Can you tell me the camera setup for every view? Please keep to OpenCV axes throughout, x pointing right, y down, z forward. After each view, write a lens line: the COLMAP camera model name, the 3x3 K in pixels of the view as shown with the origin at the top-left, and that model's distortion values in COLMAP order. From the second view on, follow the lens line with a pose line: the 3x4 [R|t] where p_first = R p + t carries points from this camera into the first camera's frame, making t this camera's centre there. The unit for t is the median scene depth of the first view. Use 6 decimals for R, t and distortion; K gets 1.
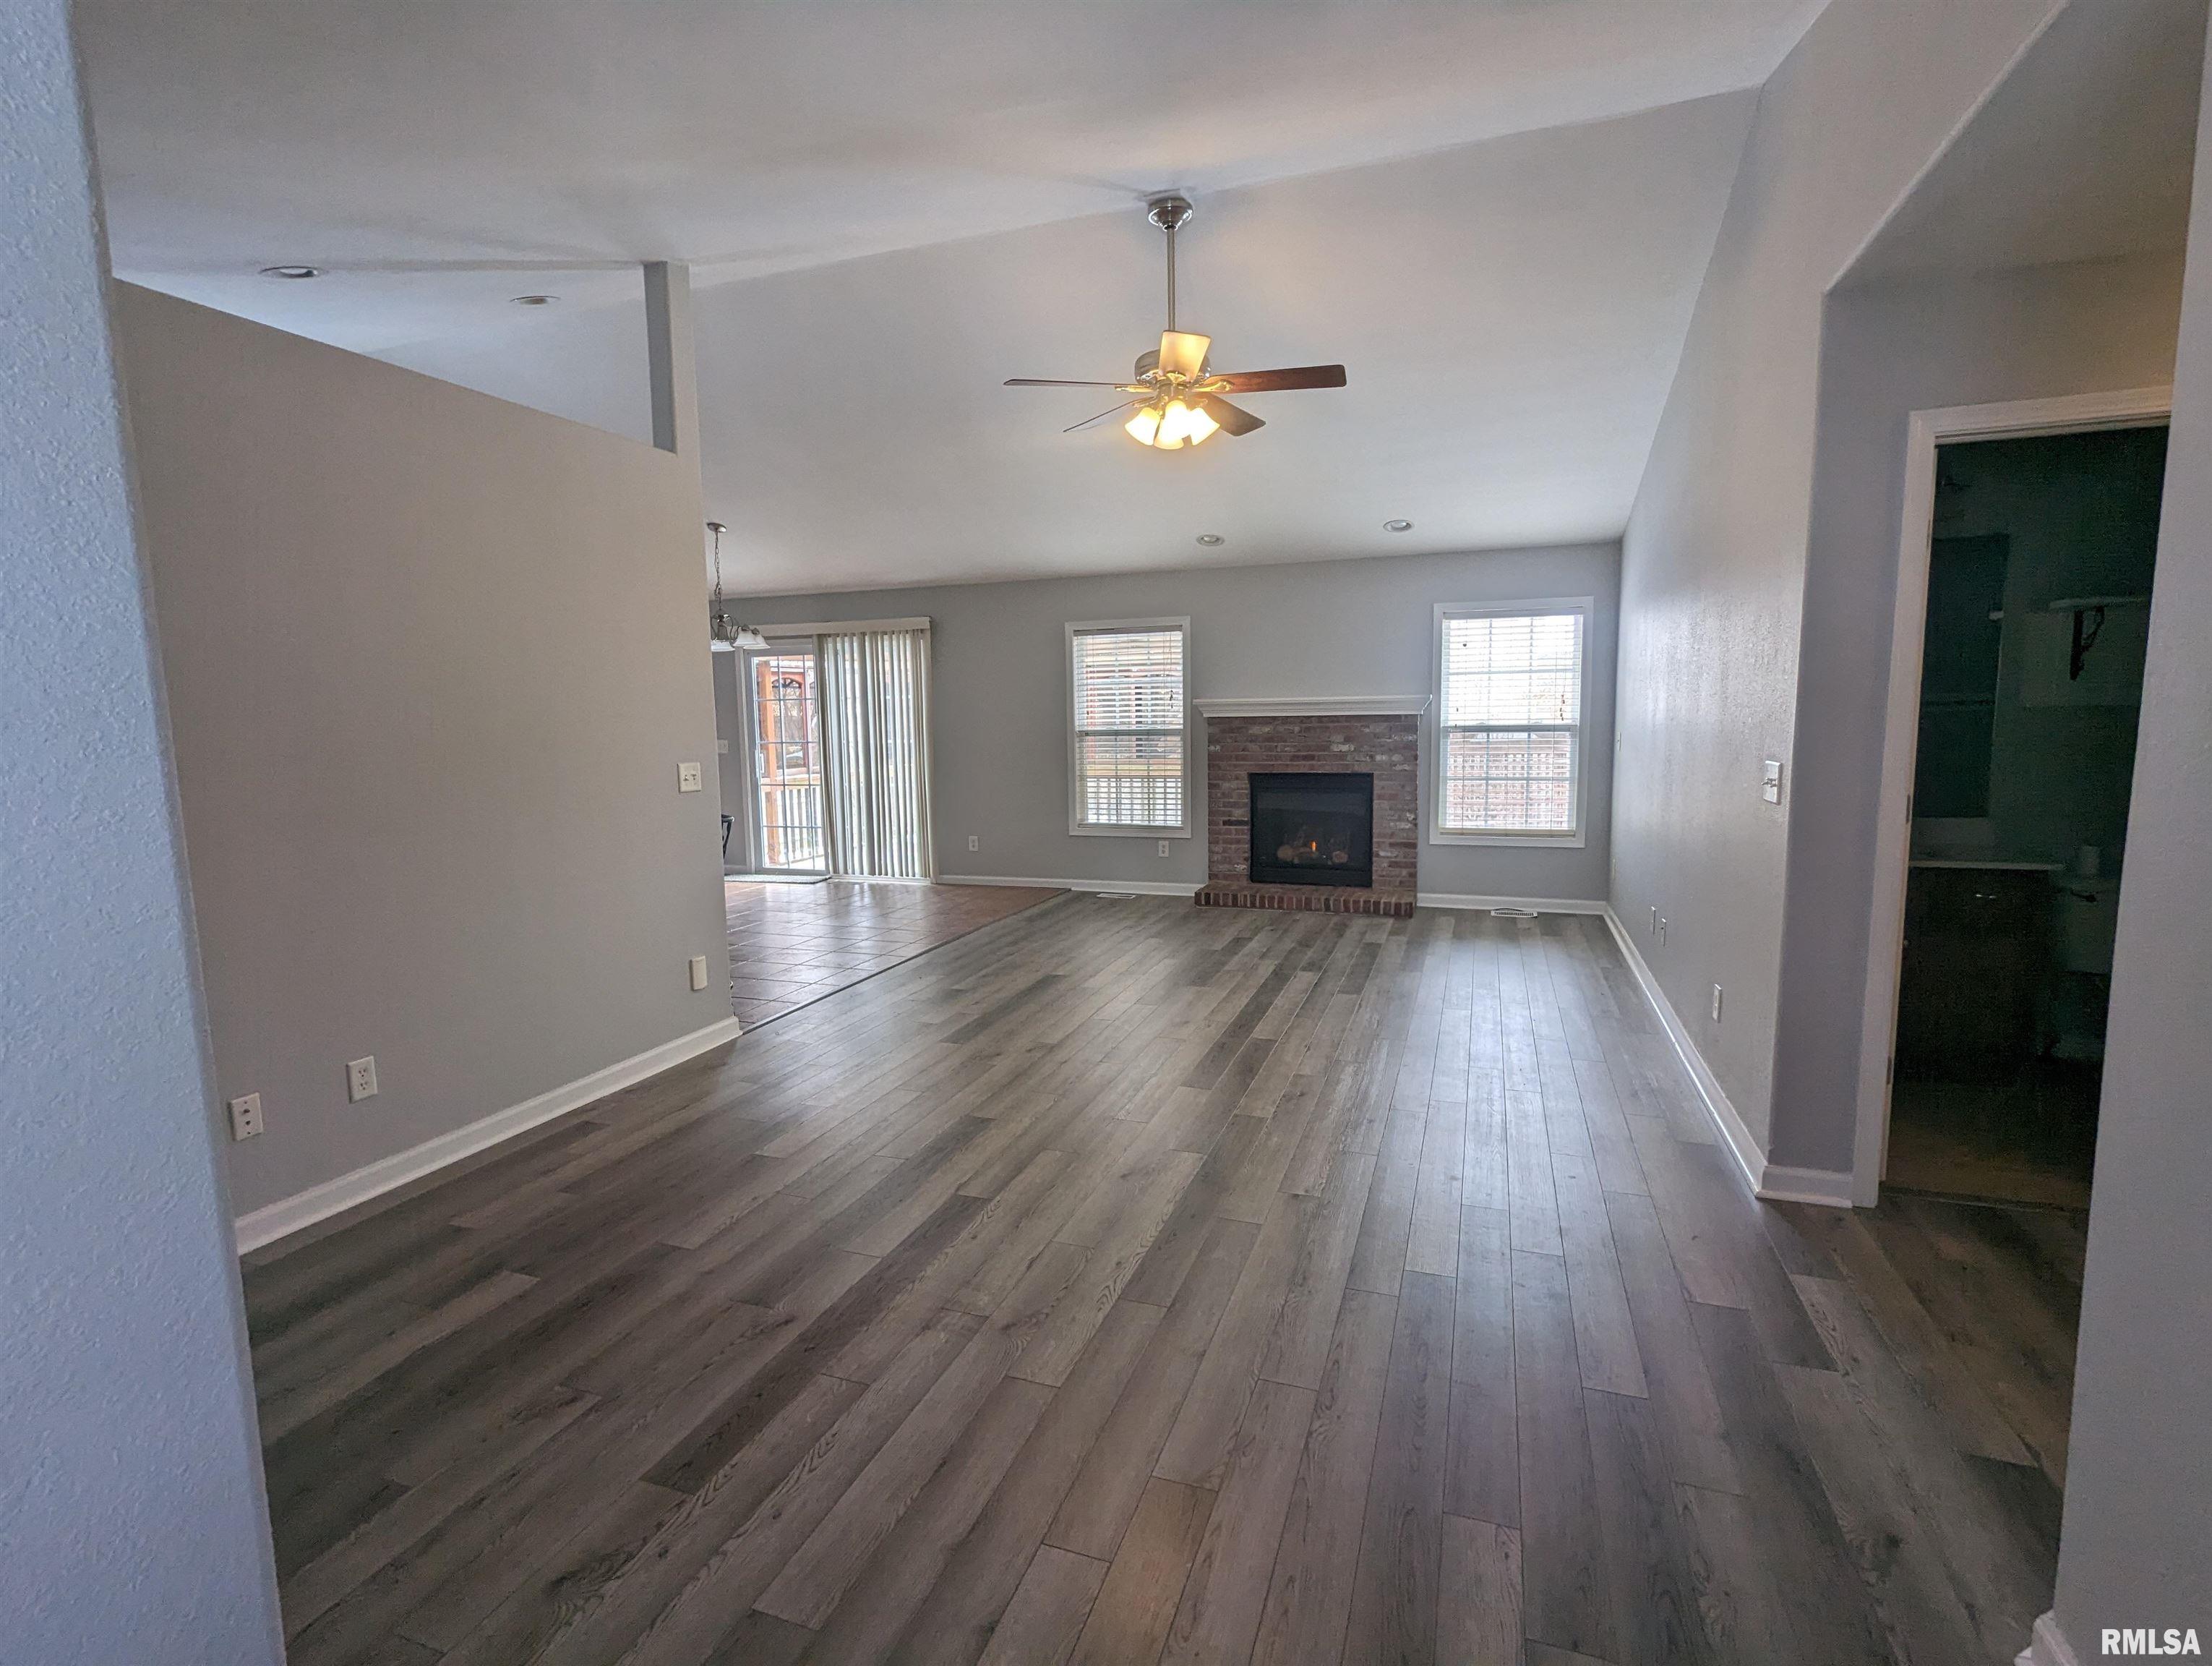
lens RADIAL K [[1047.0, 0, 1105.0], [0, 1047.0, 838.3], [0, 0, 1]] dist [-0.005904, 0.001743]
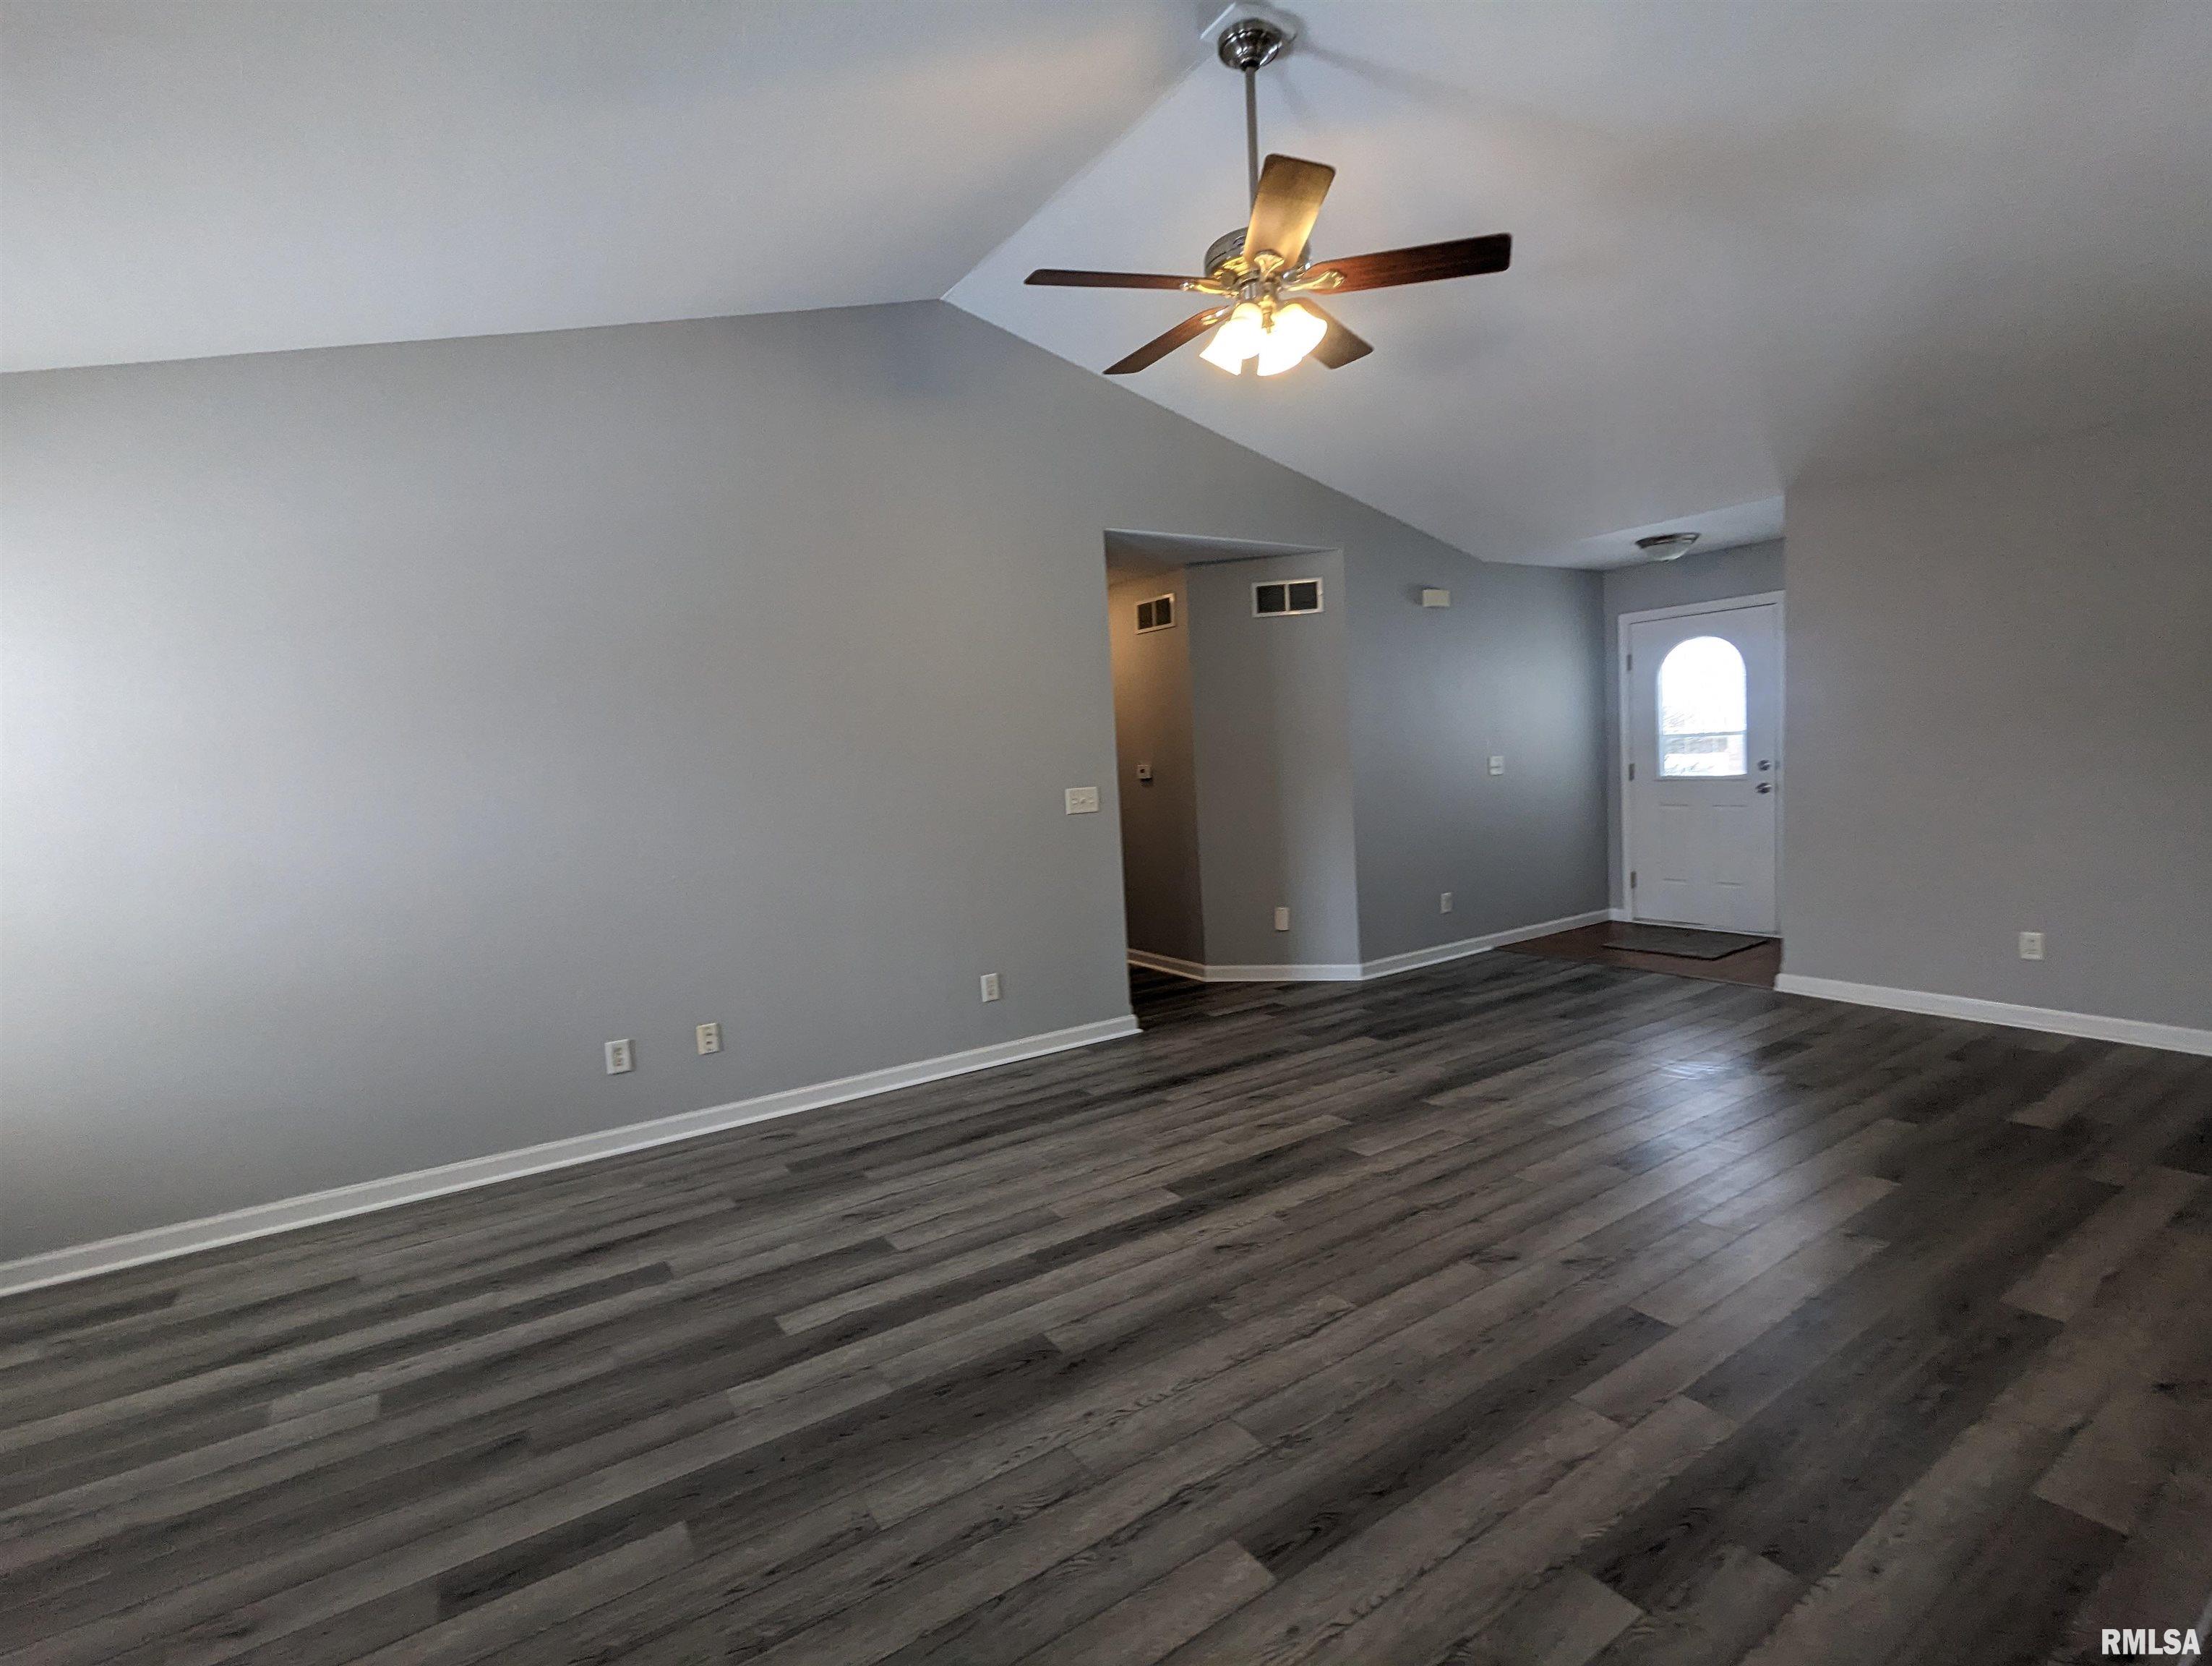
lens RADIAL K [[1050.5, 0, 1106.0], [0, 1050.5, 833.0], [0, 0, 1]] dist [-0.011484, 0.006371]
pose [[-0.799318, 0.015029, 0.600721, -0.151753], [0.136588, 0.978063, 0.157275, -0.104831], [-0.585179, 0.207764, -0.783836, 0.930380]]
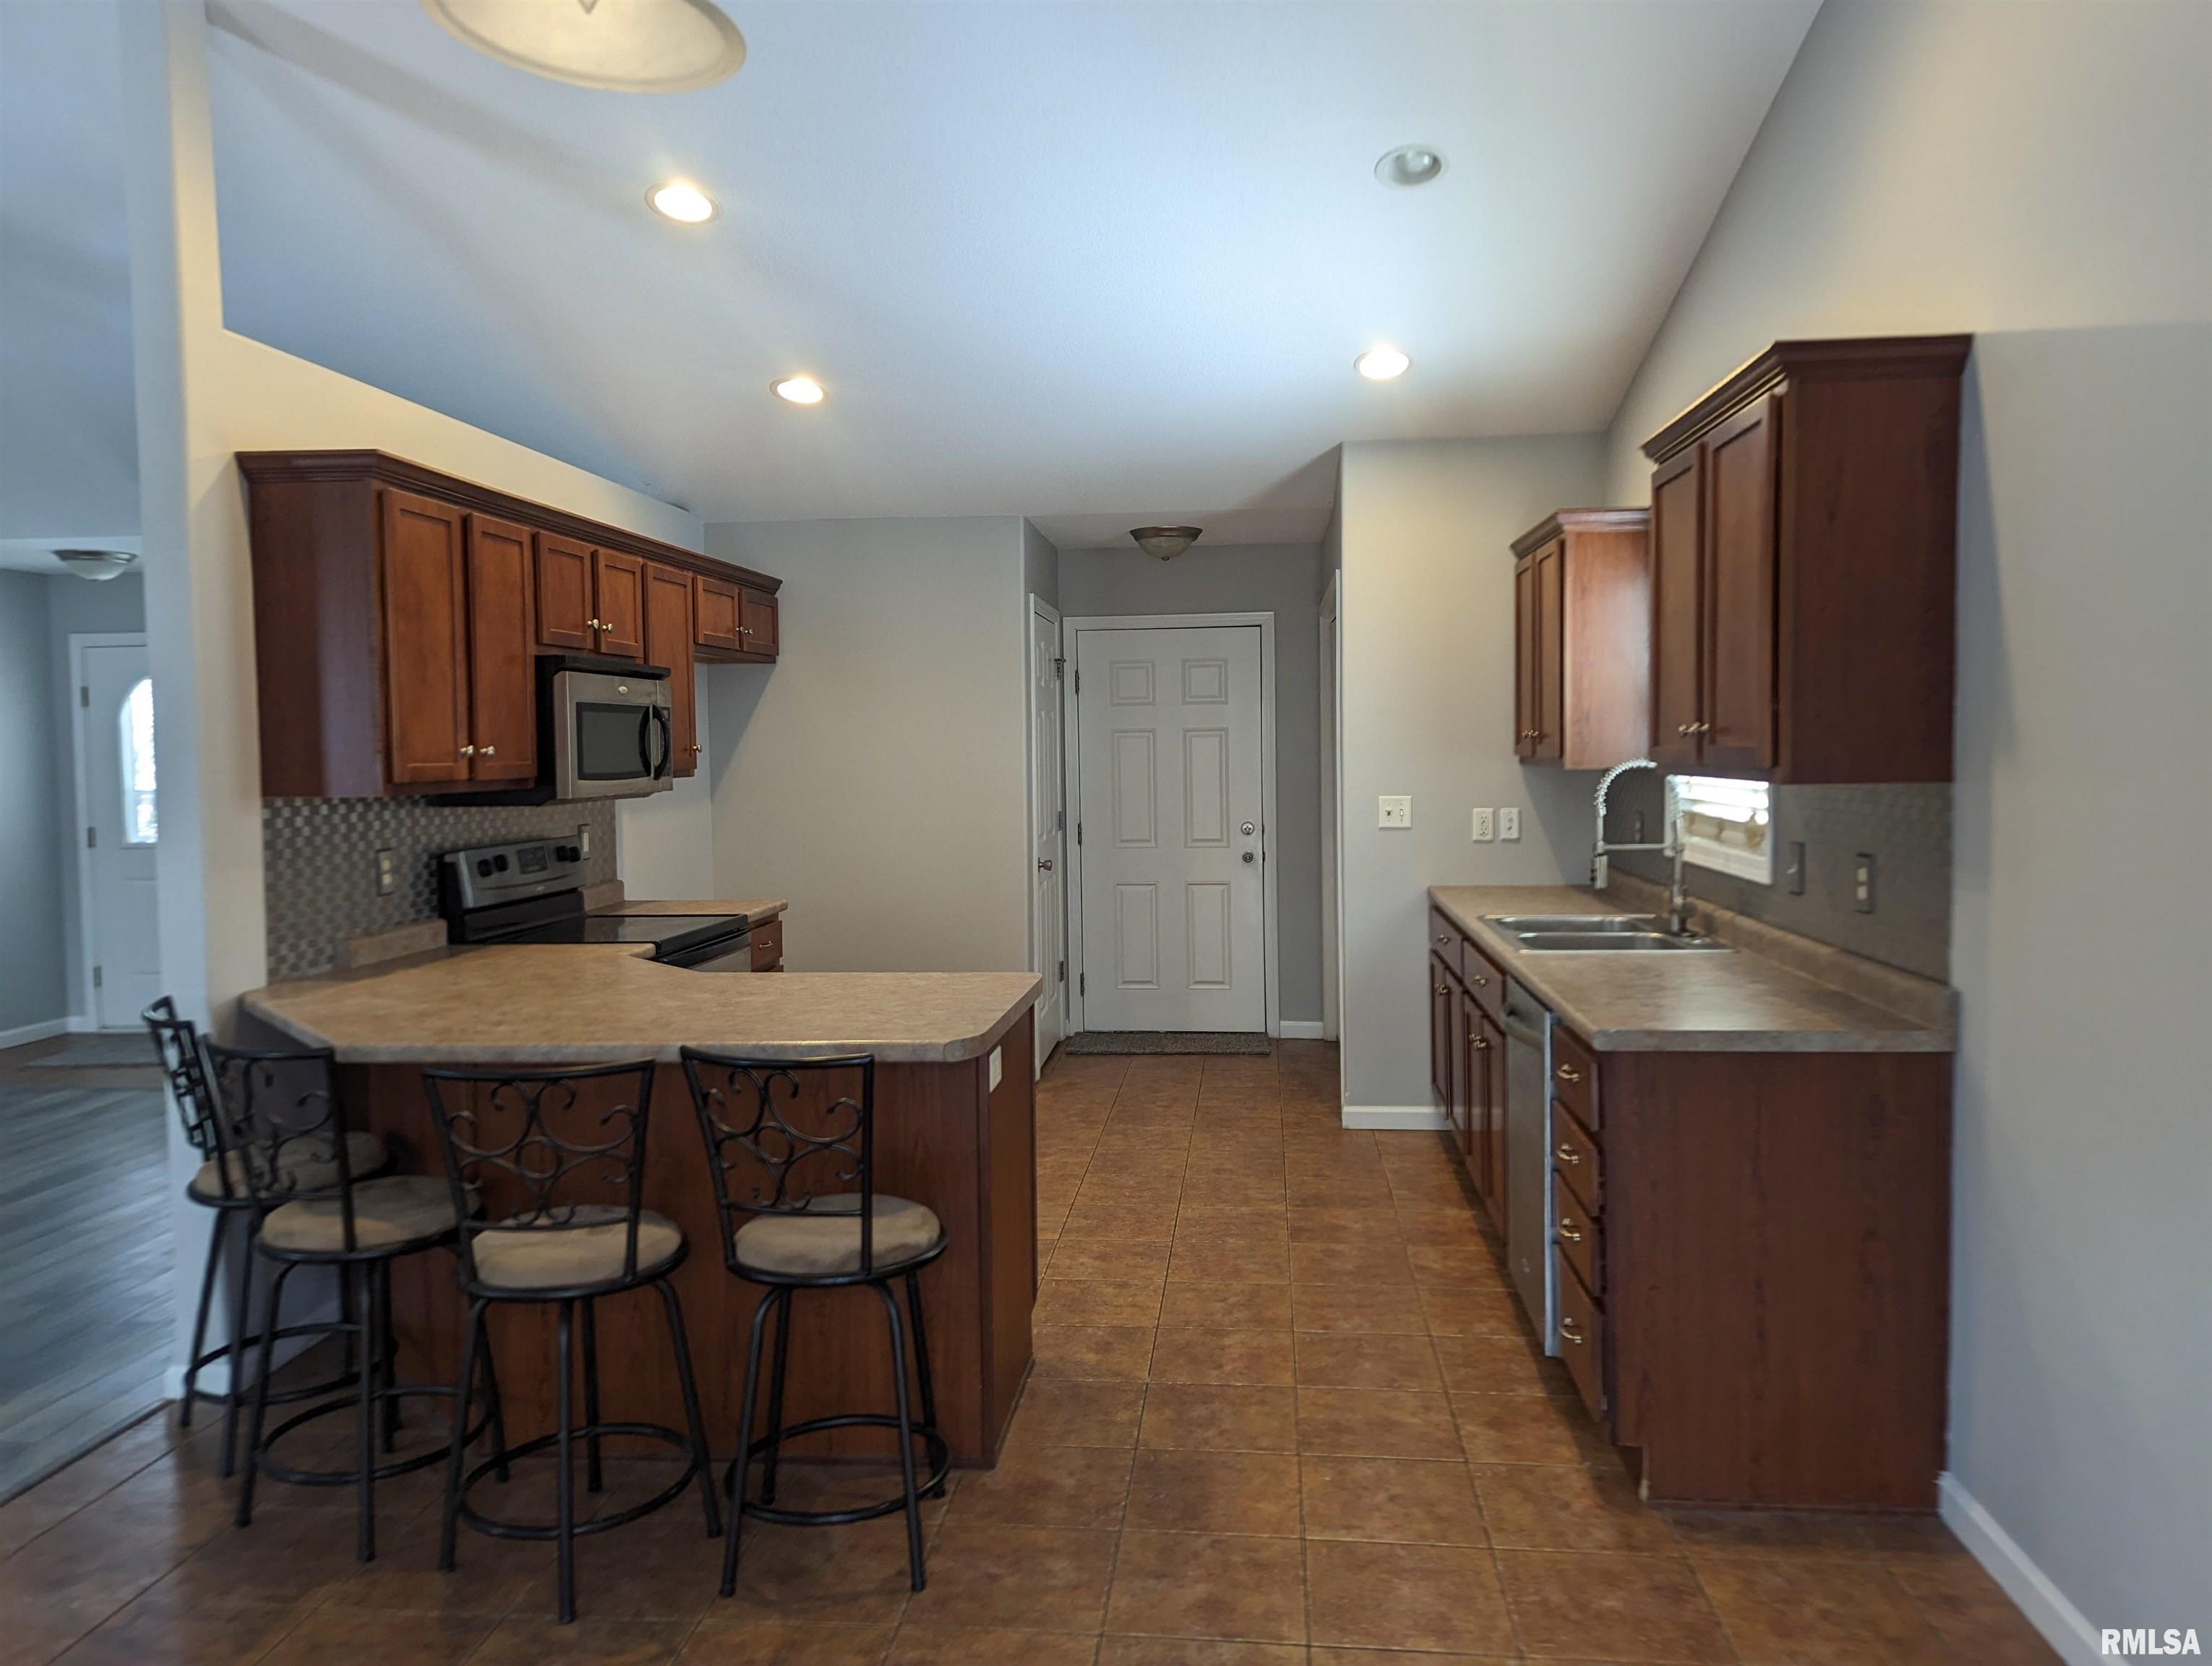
lens RADIAL K [[1550.3, 0, 1117.7], [0, 1550.3, 814.1], [0, 0, 1]] dist [0.078984, -0.067801]
pose [[-0.968780, 0.042082, -0.244325, -0.391420], [0.001984, 0.986773, 0.162095, -0.139749], [0.247914, 0.156549, -0.956050, 1.137820]]
